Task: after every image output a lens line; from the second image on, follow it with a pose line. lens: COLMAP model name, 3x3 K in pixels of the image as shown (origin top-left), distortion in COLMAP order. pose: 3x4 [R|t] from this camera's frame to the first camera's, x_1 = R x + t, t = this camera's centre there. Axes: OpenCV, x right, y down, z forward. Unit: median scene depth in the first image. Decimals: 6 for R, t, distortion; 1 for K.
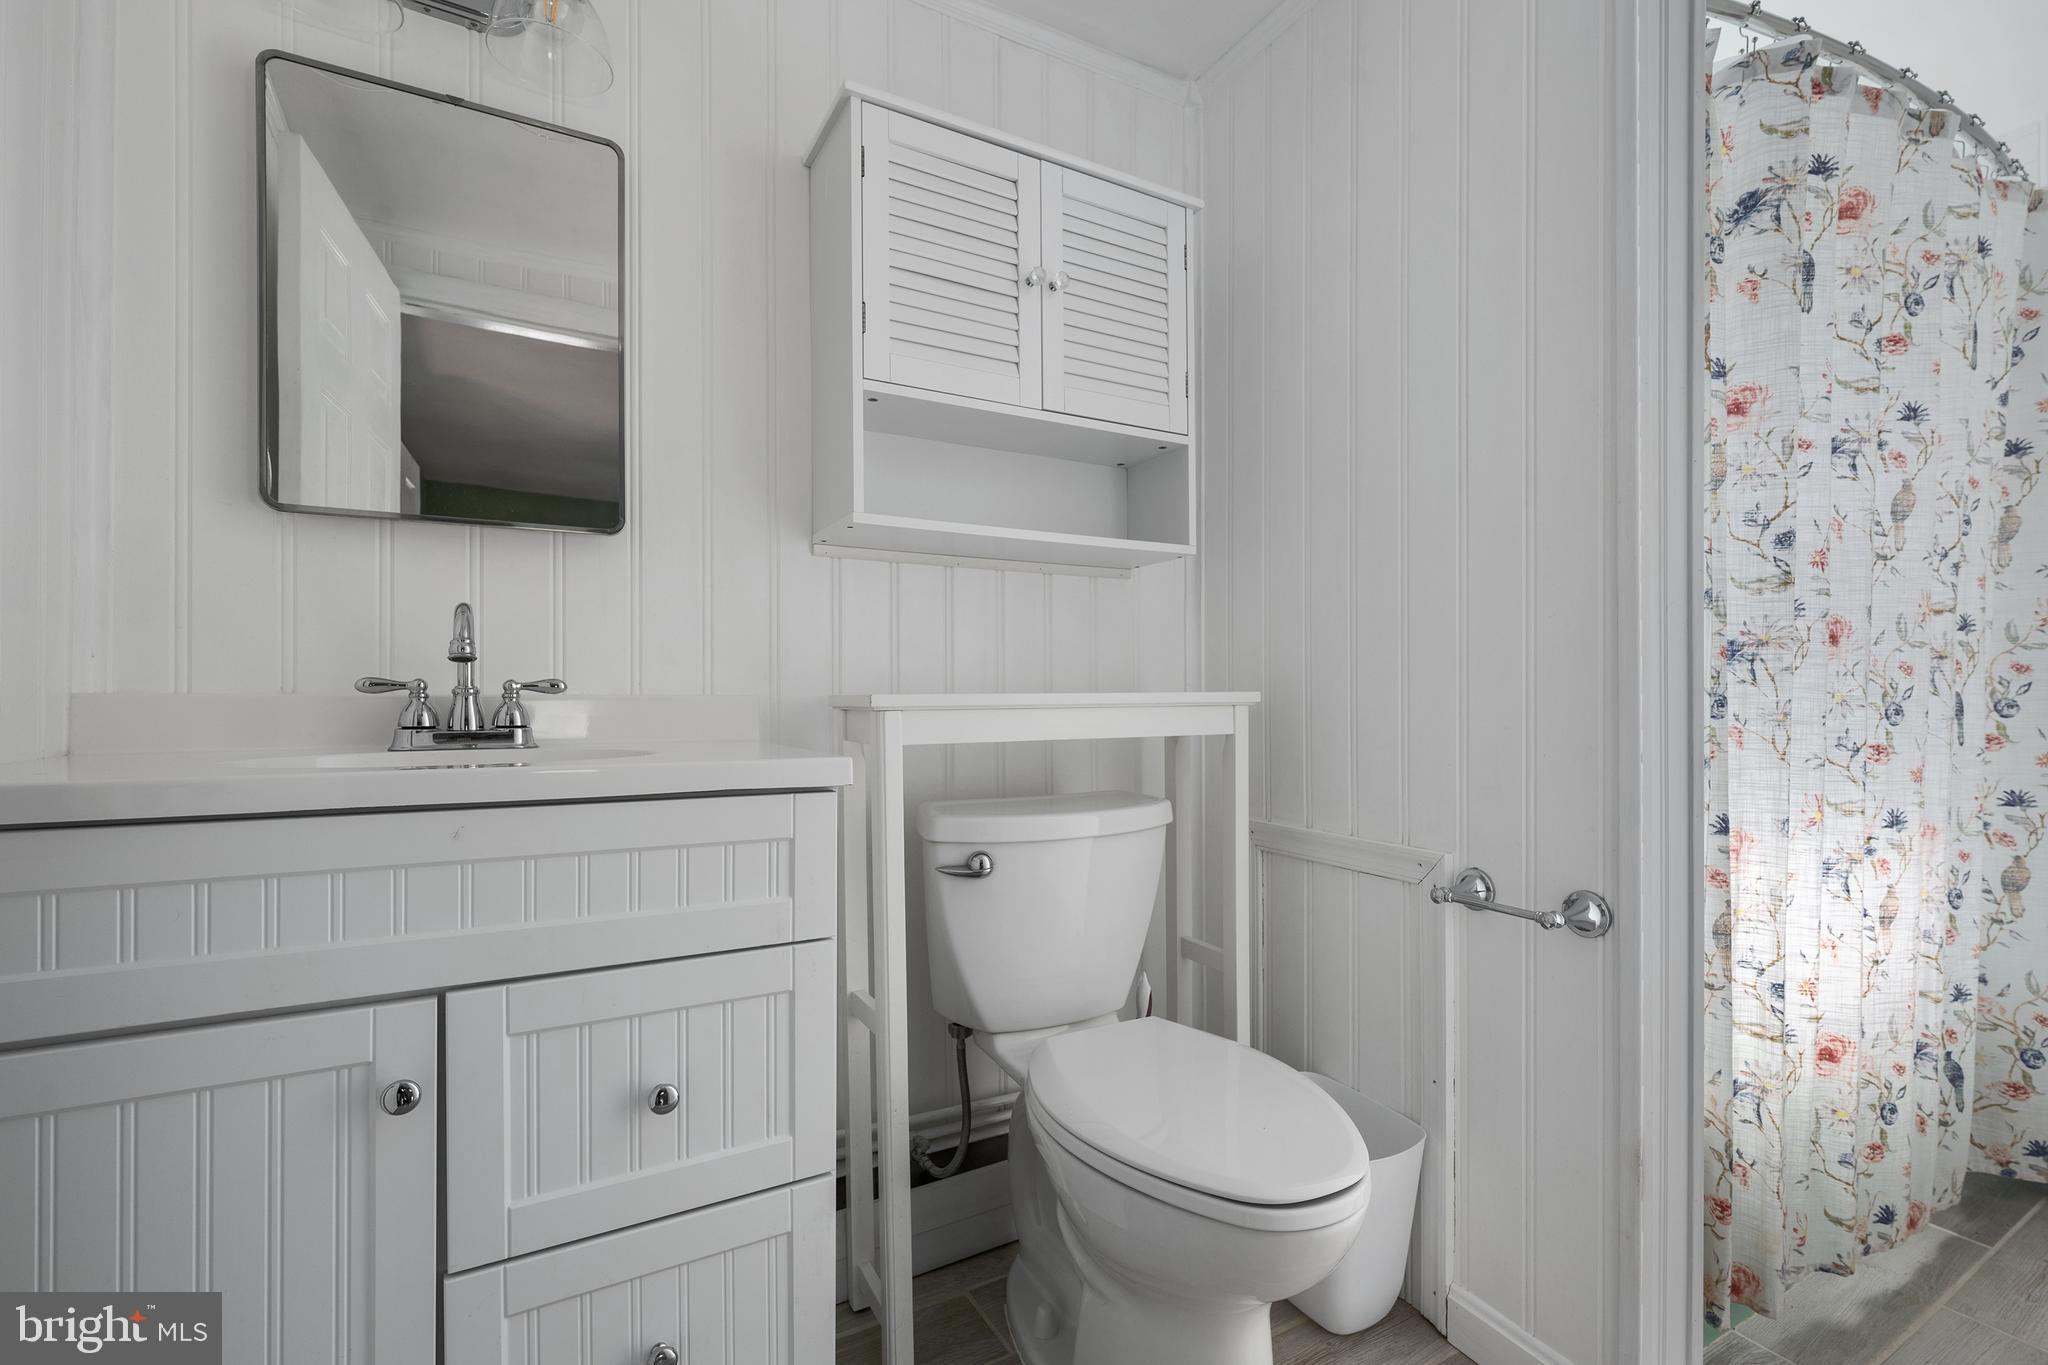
lens RADIAL K [[901.7, 0, 1027.0], [0, 901.7, 685.7], [0, 0, 1]] dist [0.000378, 0.000037]
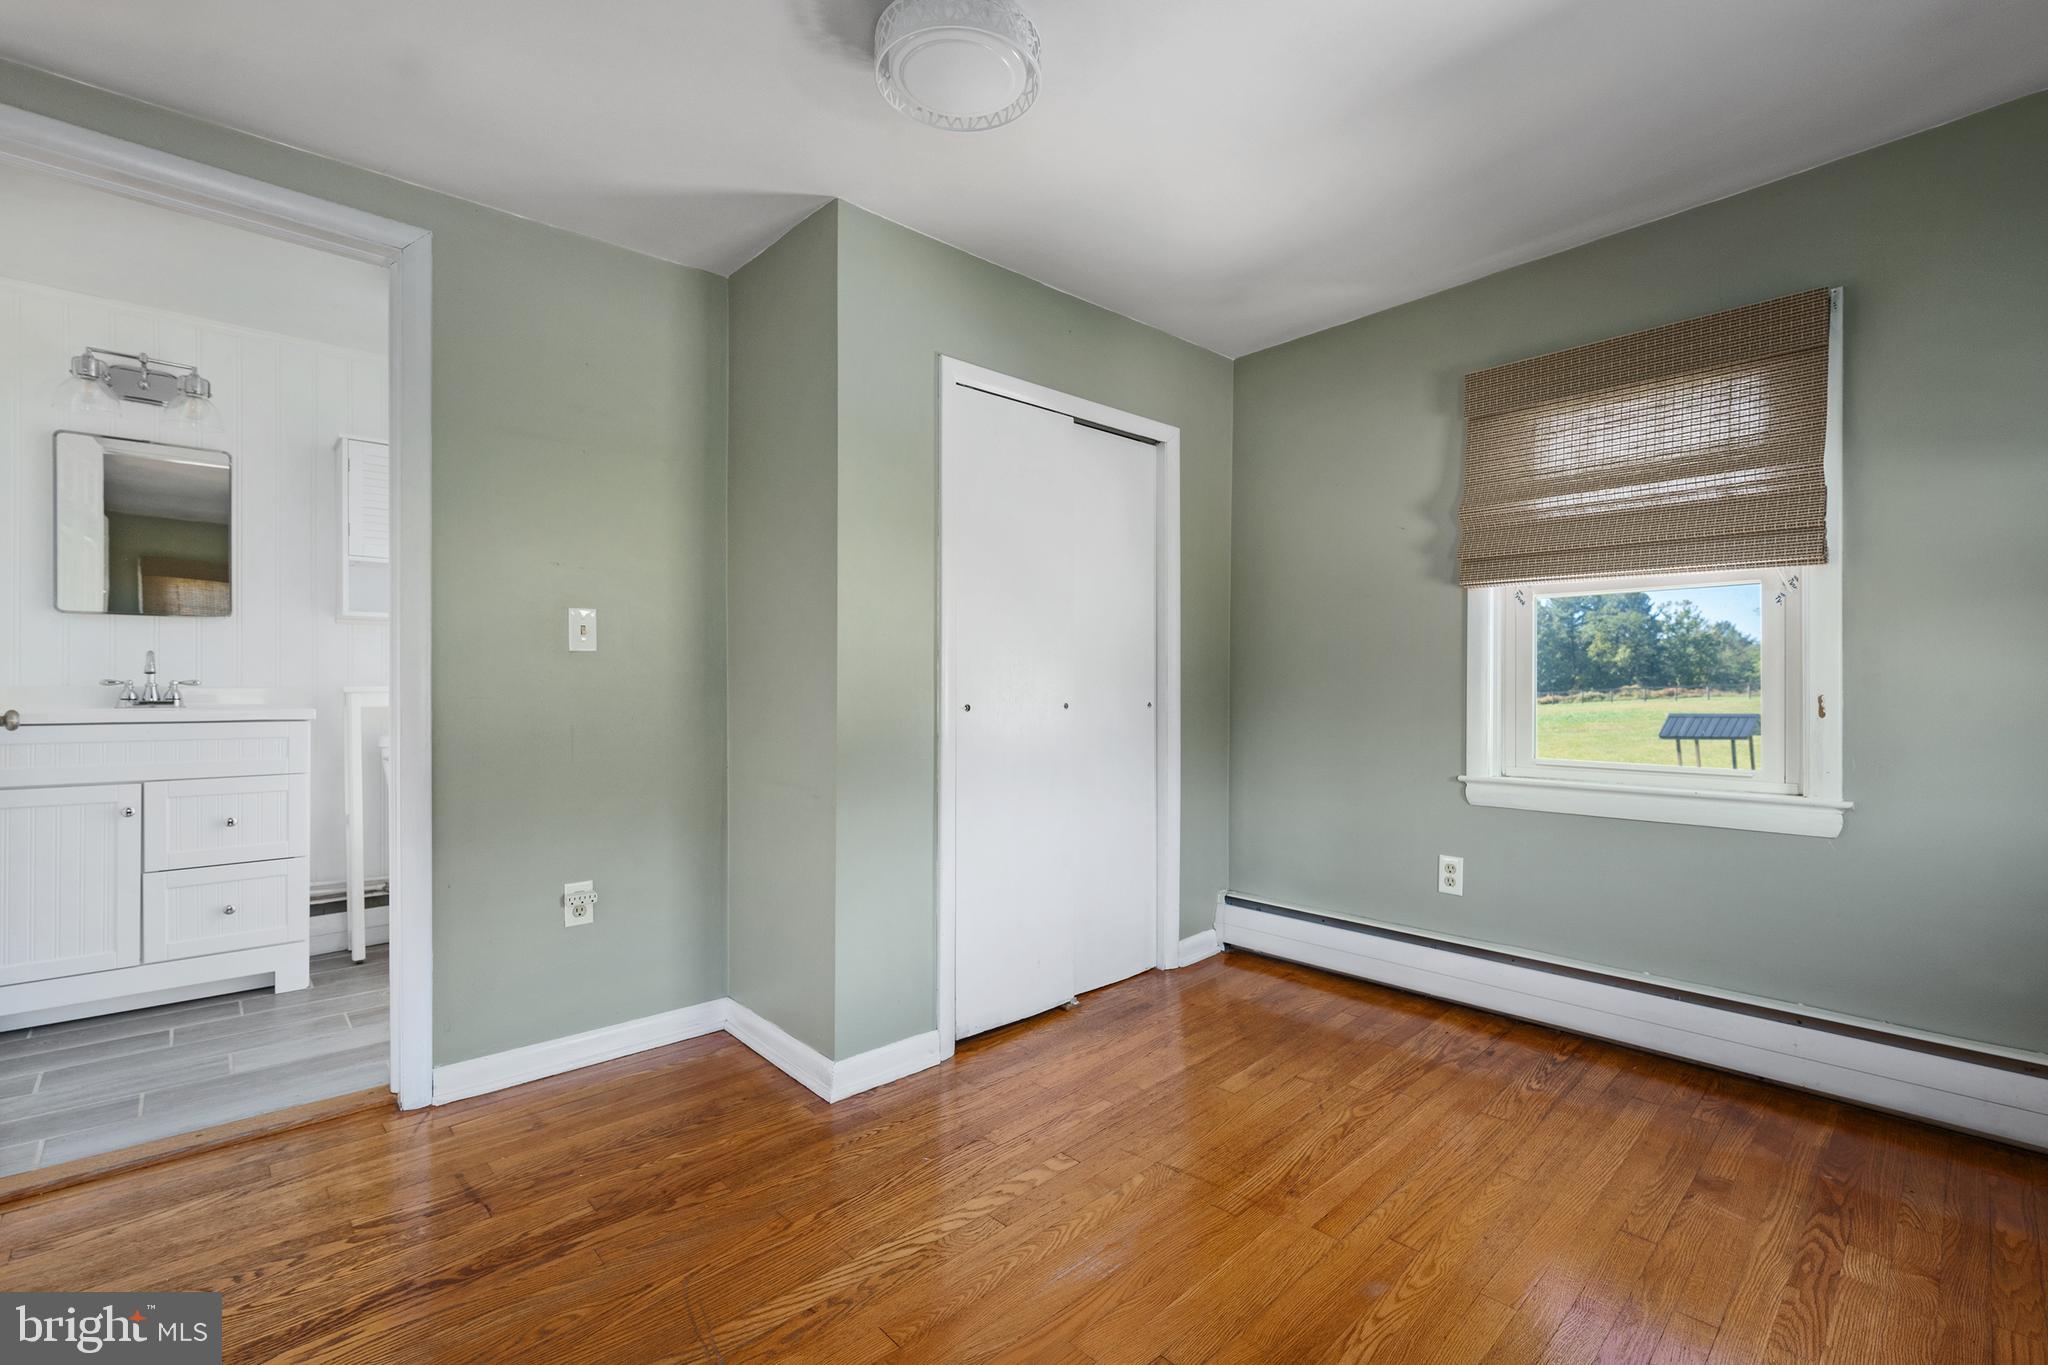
lens RADIAL K [[901.7, 0, 1042.5], [0, 901.7, 677.5], [0, 0, 1]] dist [0.000378, 0.000037]
pose [[0.973930, 0.003310, 0.226826, 1.208101], [-0.003580, 0.999993, 0.000780, -0.025071], [-0.226822, -0.001571, 0.973935, -1.981254]]
